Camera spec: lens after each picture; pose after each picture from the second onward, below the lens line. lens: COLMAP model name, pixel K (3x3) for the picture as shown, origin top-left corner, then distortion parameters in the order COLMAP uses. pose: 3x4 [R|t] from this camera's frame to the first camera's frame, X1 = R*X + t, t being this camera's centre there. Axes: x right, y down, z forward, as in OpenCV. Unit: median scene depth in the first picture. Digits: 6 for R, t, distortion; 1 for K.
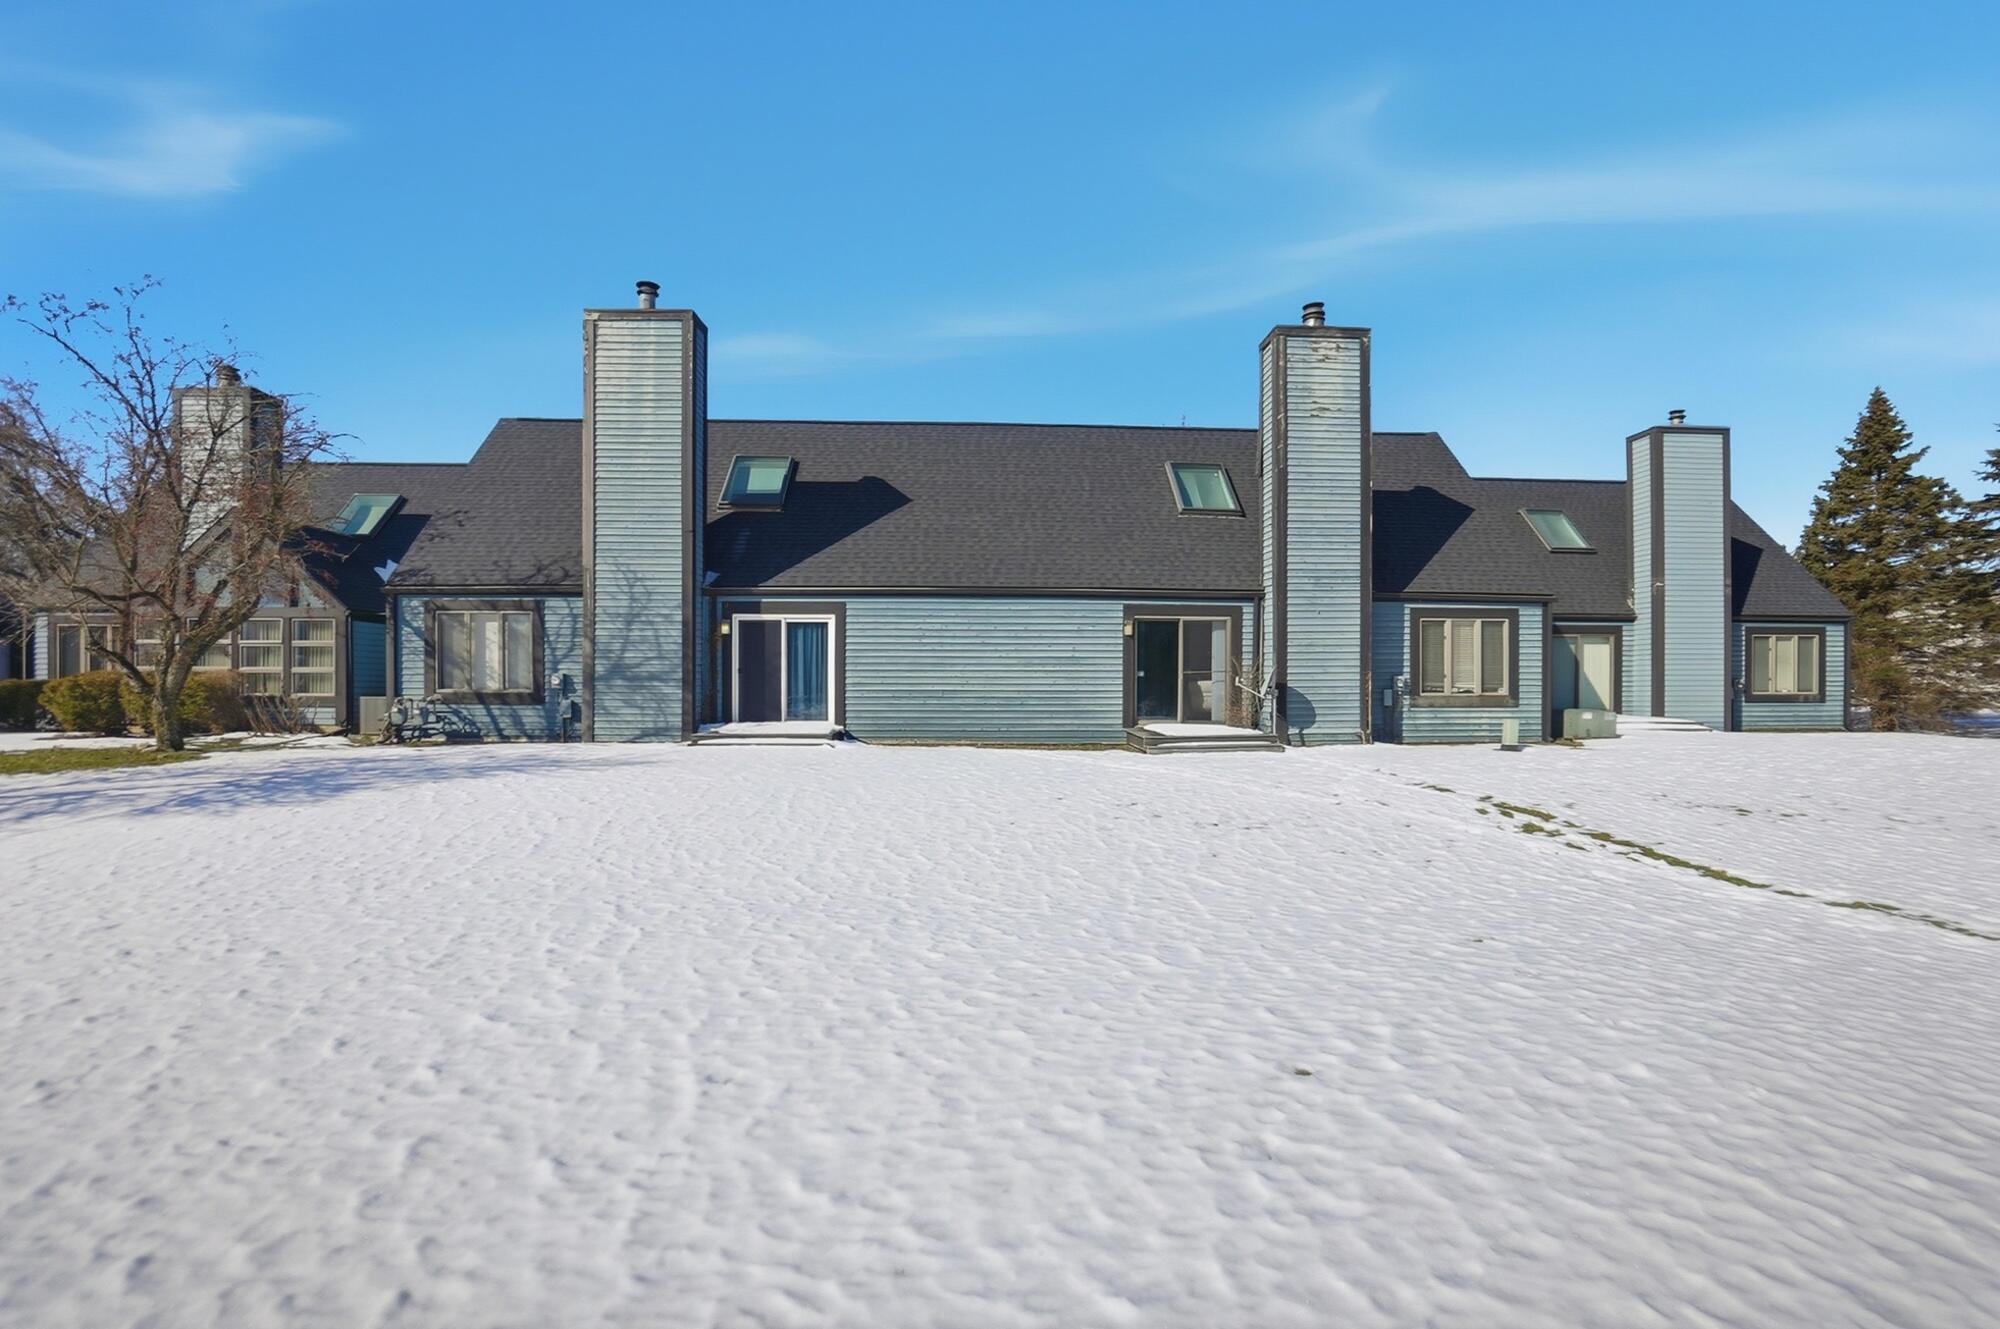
lens RADIAL K [[889.4, 0, 1000.6], [0, 889.4, 578.9], [0, 0, 1]] dist [-0.042767, 0.000312]
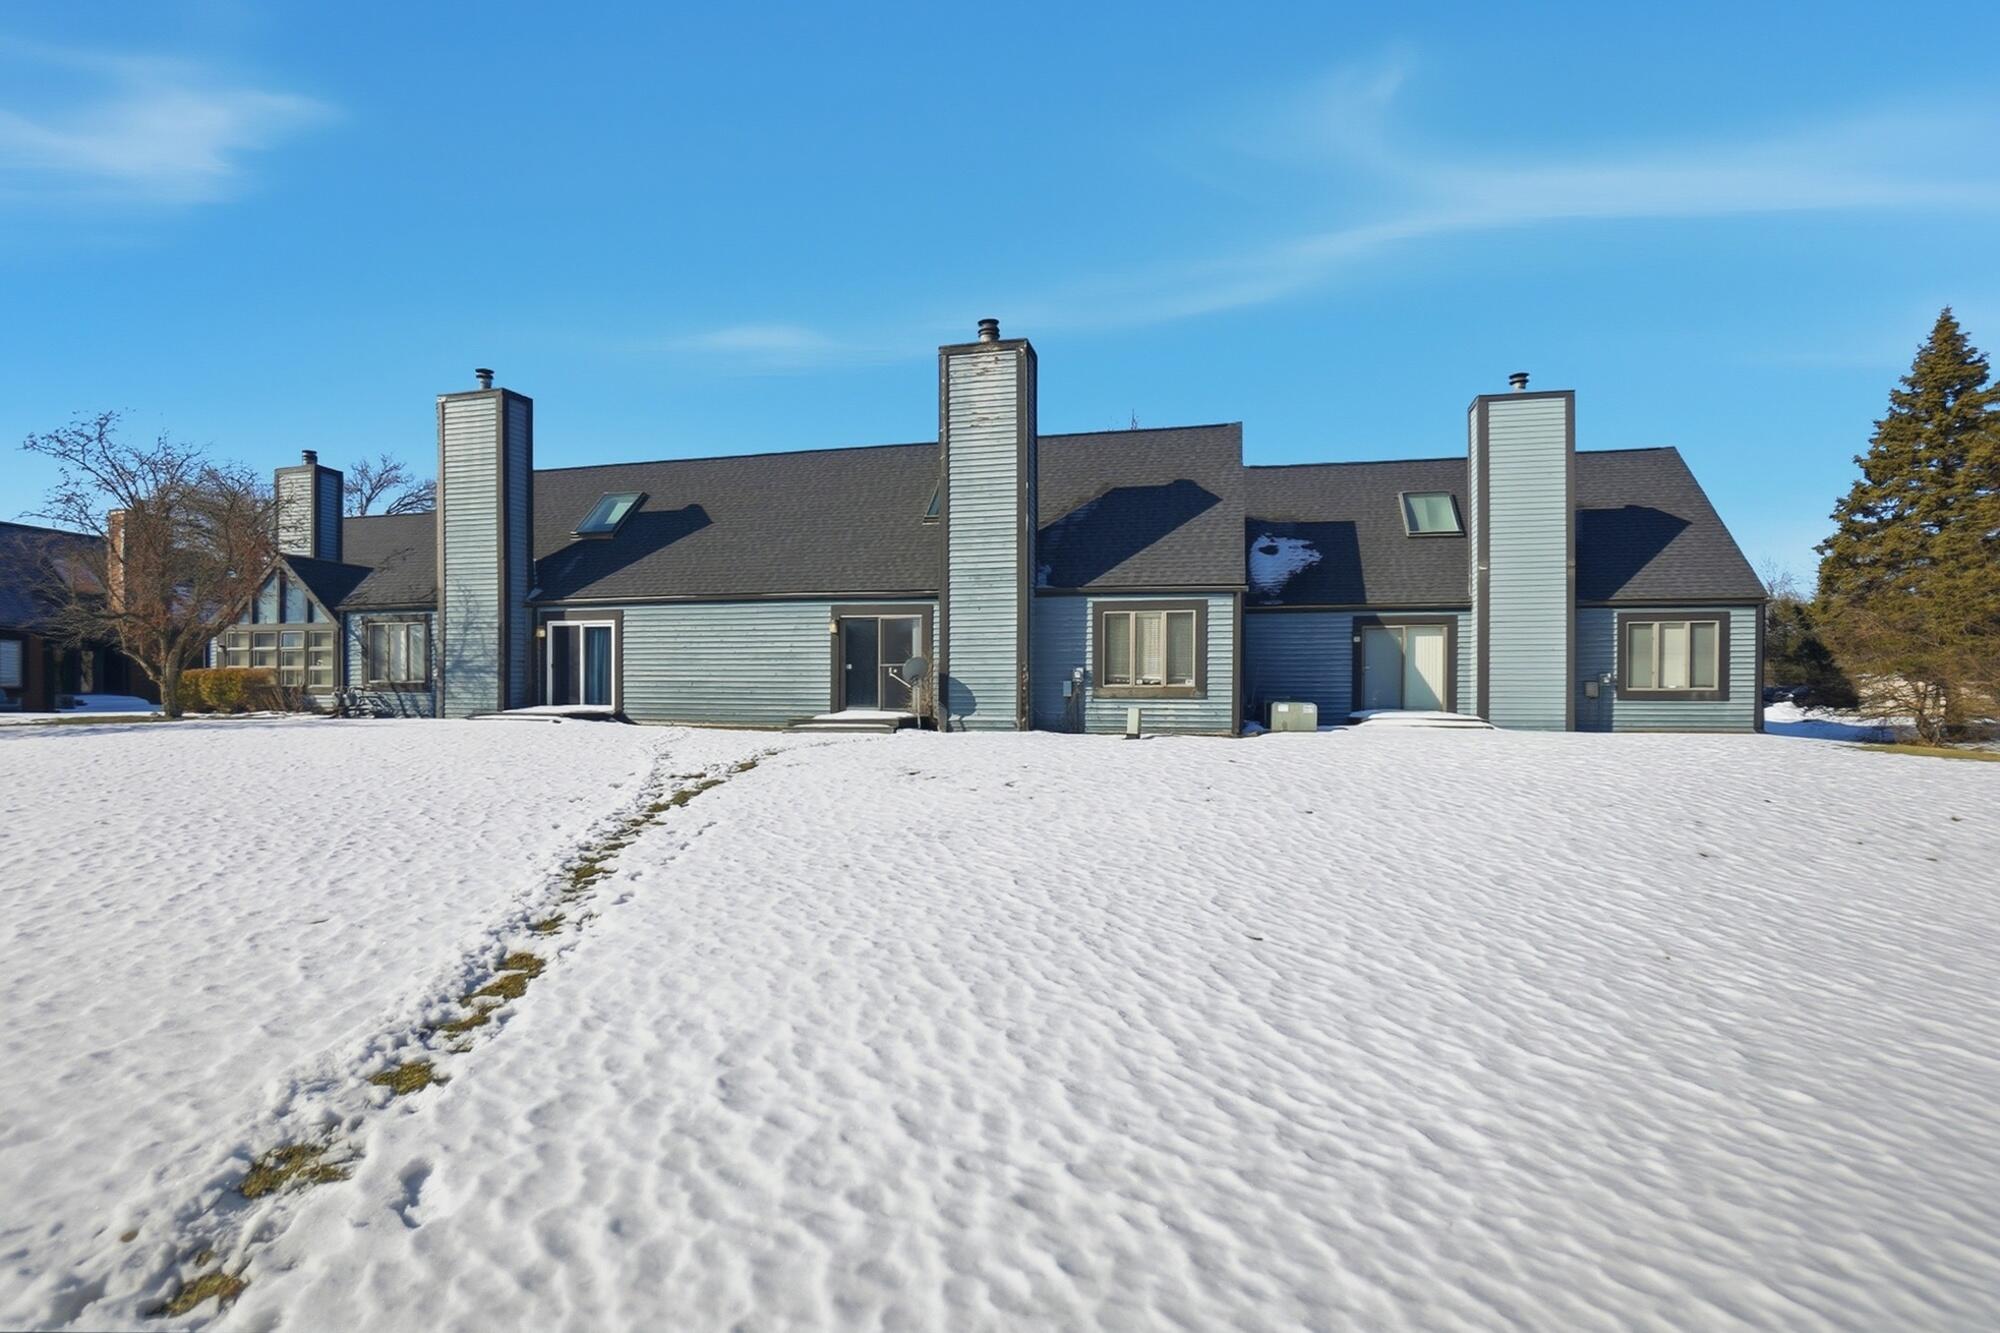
lens RADIAL K [[889.4, 0, 1000.6], [0, 889.4, 580.9], [0, 0, 1]] dist [-0.042767, 0.000312]
pose [[0.958726, -0.034305, -0.282255, 0.673327], [0.032079, 0.999407, -0.012504, 0.018415], [0.282516, 0.002934, 0.959258, -0.030251]]
